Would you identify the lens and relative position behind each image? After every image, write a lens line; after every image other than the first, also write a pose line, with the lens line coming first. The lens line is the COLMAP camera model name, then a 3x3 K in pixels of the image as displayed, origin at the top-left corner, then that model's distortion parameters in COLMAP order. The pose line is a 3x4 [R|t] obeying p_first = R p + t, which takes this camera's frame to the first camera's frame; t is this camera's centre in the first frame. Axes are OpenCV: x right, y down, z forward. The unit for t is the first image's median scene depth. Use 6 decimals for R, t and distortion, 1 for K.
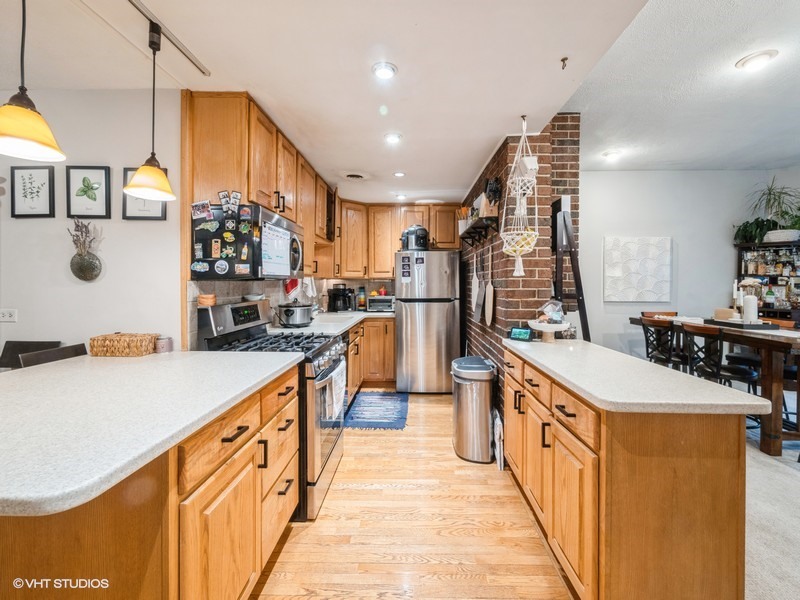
lens RADIAL K [[342.4, 0, 403.0], [0, 342.4, 285.9], [0, 0, 1]] dist [-0.001255, -0.000044]
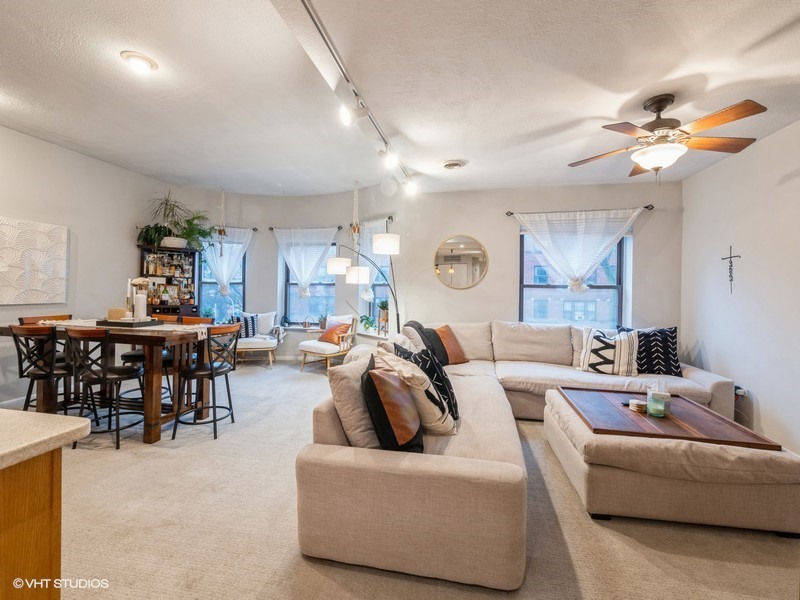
lens RADIAL K [[342.4, 0, 403.0], [0, 342.4, 285.9], [0, 0, 1]] dist [-0.001255, -0.000044]
pose [[0.177835, 0.008909, 0.984020, 0.101438], [-0.010319, 0.999921, -0.007188, 0.001625], [-0.984006, -0.008876, 0.177913, 0.025469]]
